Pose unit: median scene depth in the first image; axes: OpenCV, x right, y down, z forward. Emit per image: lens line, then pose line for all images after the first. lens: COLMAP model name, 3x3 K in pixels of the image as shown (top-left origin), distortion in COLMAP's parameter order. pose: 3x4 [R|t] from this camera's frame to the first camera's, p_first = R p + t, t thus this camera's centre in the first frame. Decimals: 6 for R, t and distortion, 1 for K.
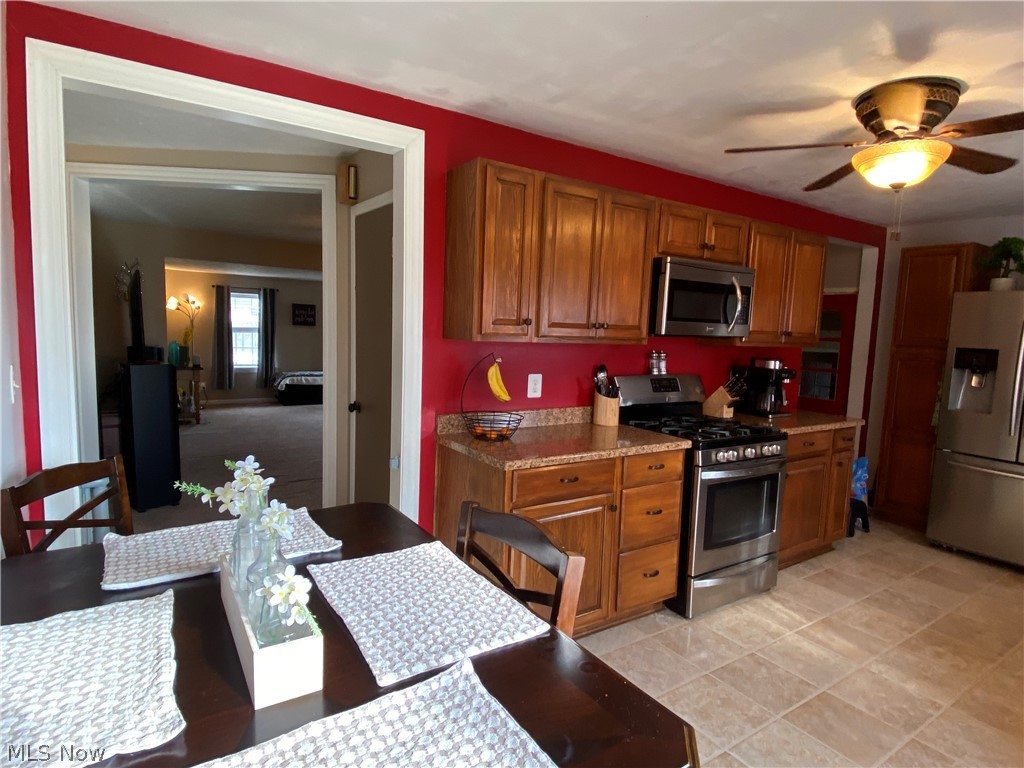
lens RADIAL K [[573.8, 0, 510.8], [0, 573.8, 379.9], [0, 0, 1]] dist [0.046298, -0.046361]
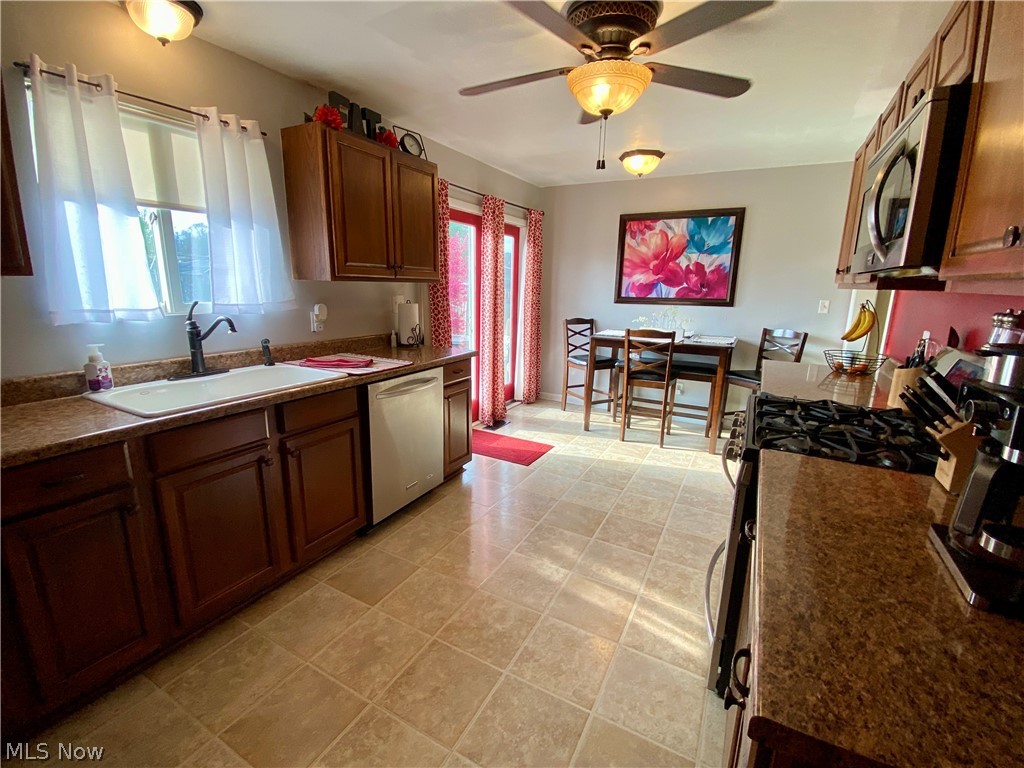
lens RADIAL K [[449.0, 0, 494.2], [0, 449.0, 380.4], [0, 0, 1]] dist [0.004039, -0.000250]
pose [[-0.898988, 0.042621, -0.435895, 0.954613], [-0.092050, 0.954638, 0.283186, -0.069665], [0.428191, 0.294704, -0.854284, 1.360477]]
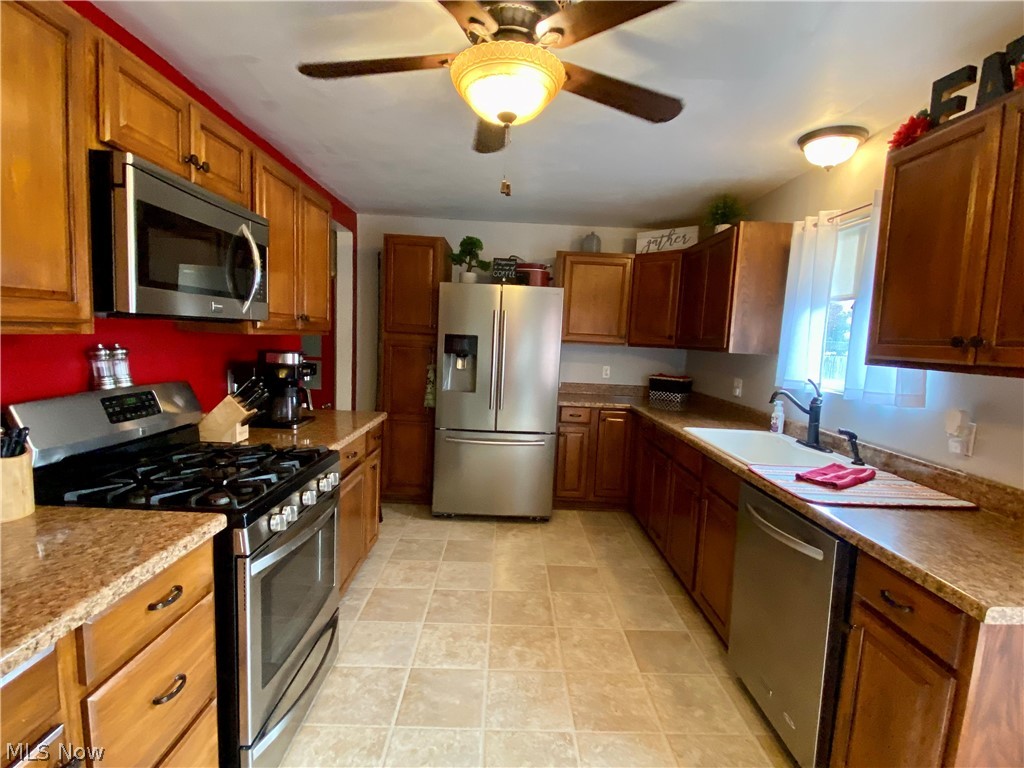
lens RADIAL K [[497.3, 0, 517.6], [0, 497.3, 385.2], [0, 0, 1]] dist [-0.004806, -0.007890]
pose [[0.543526, -0.096908, 0.833780, 0.087163], [0.057084, 0.995281, 0.078467, -0.032732], [-0.837449, 0.004947, 0.546493, 0.504525]]
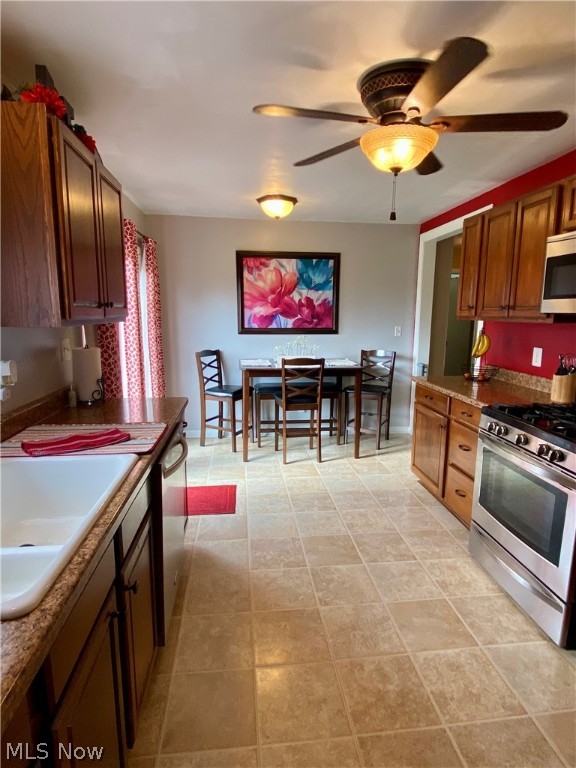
lens RADIAL K [[430.4, 0, 289.9], [0, 430.4, 380.2], [0, 0, 1]] dist [0.046298, -0.046361]
pose [[-0.457679, 0.100168, -0.883457, 1.212418], [-0.113317, 0.978959, 0.169701, -0.043835], [0.881867, 0.177779, -0.436699, 0.986473]]
